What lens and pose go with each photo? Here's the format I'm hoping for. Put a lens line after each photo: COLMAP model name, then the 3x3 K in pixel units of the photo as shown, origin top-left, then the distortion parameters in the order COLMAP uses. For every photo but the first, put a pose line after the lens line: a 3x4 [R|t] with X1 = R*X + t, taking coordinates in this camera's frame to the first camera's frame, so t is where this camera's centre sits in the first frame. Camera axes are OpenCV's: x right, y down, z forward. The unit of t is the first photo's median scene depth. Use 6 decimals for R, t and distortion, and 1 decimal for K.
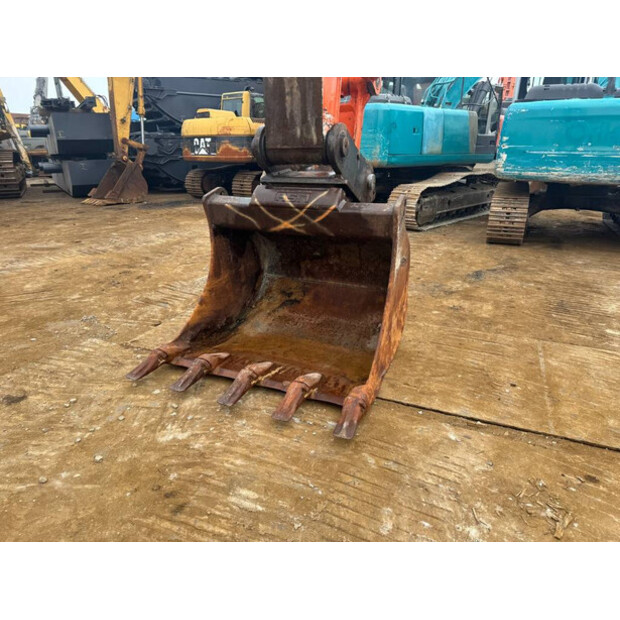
lens RADIAL K [[429.6, 0, 312.3], [0, 429.6, 316.4], [0, 0, 1]] dist [0.026758, -0.023497]
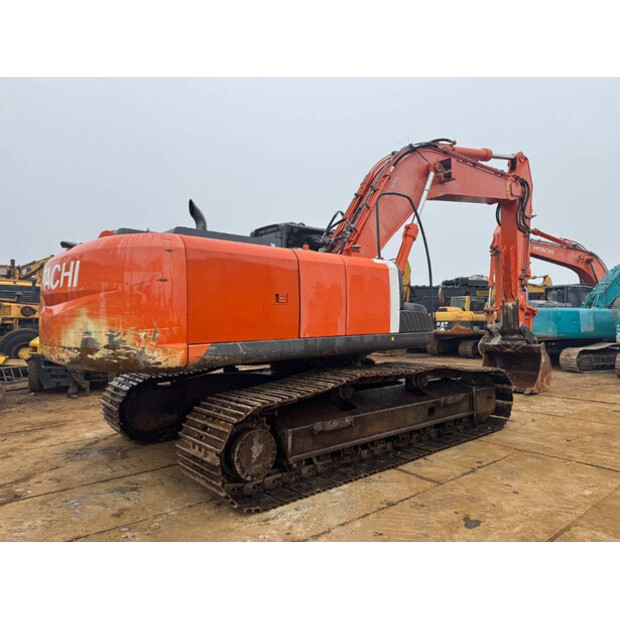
lens RADIAL K [[429.6, 0, 312.4], [0, 429.6, 310.1], [0, 0, 1]] dist [0.026758, -0.023497]
pose [[0.912719, -0.007571, -0.408519, -0.044403], [-0.153875, 0.919847, -0.360837, 0.577760], [0.378507, 0.392204, 0.838397, -1.552140]]
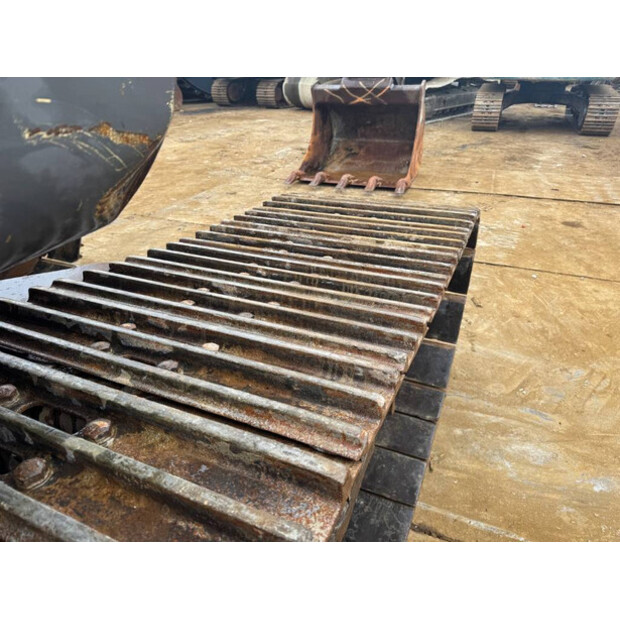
lens RADIAL K [[429.6, 0, 315.0], [0, 429.6, 311.4], [0, 0, 1]] dist [0.026758, -0.023497]
pose [[0.999166, -0.030788, 0.026816, -0.183722], [0.026177, 0.987101, 0.157947, 0.214997], [-0.031333, -0.157113, 0.987083, -0.538541]]
